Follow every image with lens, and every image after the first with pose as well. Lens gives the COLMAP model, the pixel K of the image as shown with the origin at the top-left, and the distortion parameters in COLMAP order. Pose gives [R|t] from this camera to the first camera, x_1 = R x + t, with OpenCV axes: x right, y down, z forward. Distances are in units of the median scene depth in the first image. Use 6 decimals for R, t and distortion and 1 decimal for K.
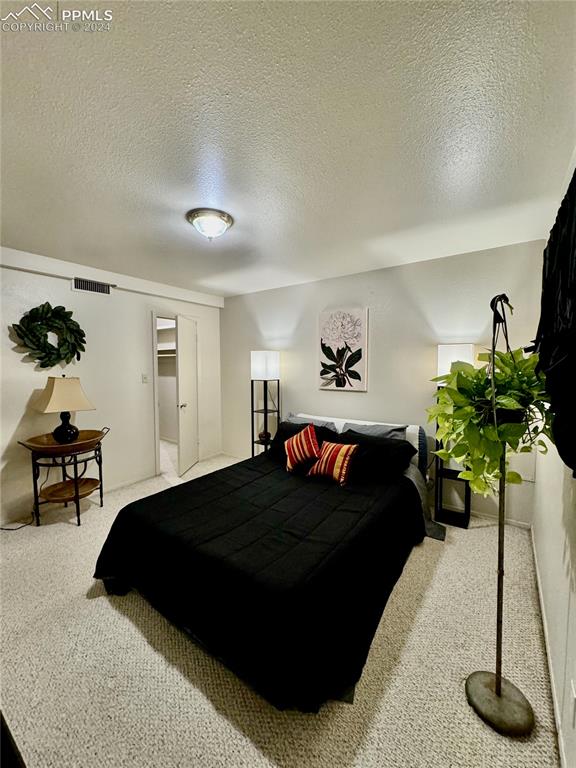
lens RADIAL K [[307.5, 0, 288.0], [0, 307.5, 384.0], [0, 0, 1]] dist [-0.000804, -0.000142]
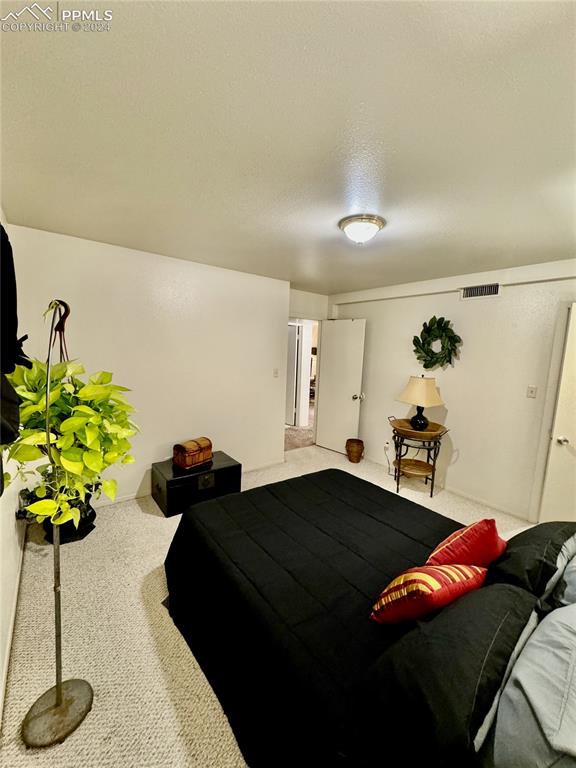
lens RADIAL K [[307.5, 0, 288.0], [0, 307.5, 384.0], [0, 0, 1]] dist [-0.000804, -0.000142]
pose [[-0.293038, 0.097969, -0.951068, 0.490658], [-0.109549, 0.984745, 0.135192, -0.082959], [0.949804, 0.143805, -0.277835, 0.685276]]
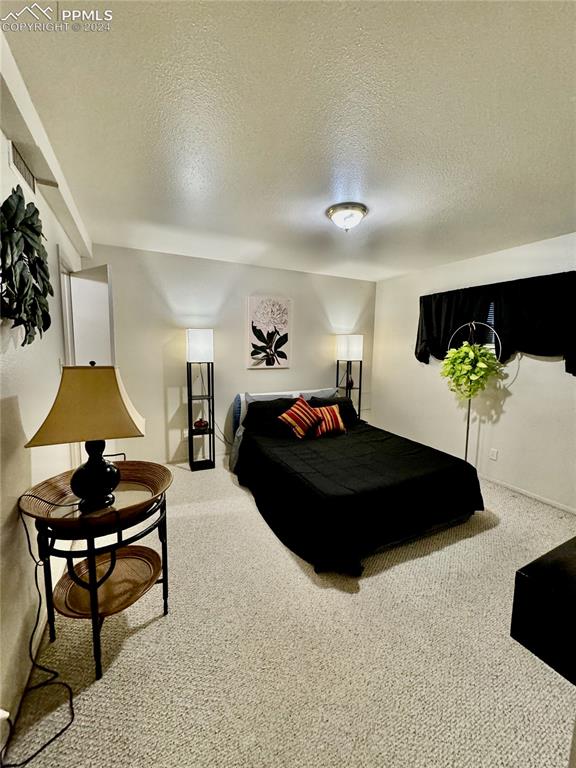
lens RADIAL K [[307.5, 0, 288.0], [0, 307.5, 384.0], [0, 0, 1]] dist [-0.000804, -0.000142]
pose [[0.469020, -0.097723, 0.877764, -0.834601], [0.040267, 0.995192, 0.089281, -0.021978], [-0.882269, -0.006530, 0.470700, 0.406961]]
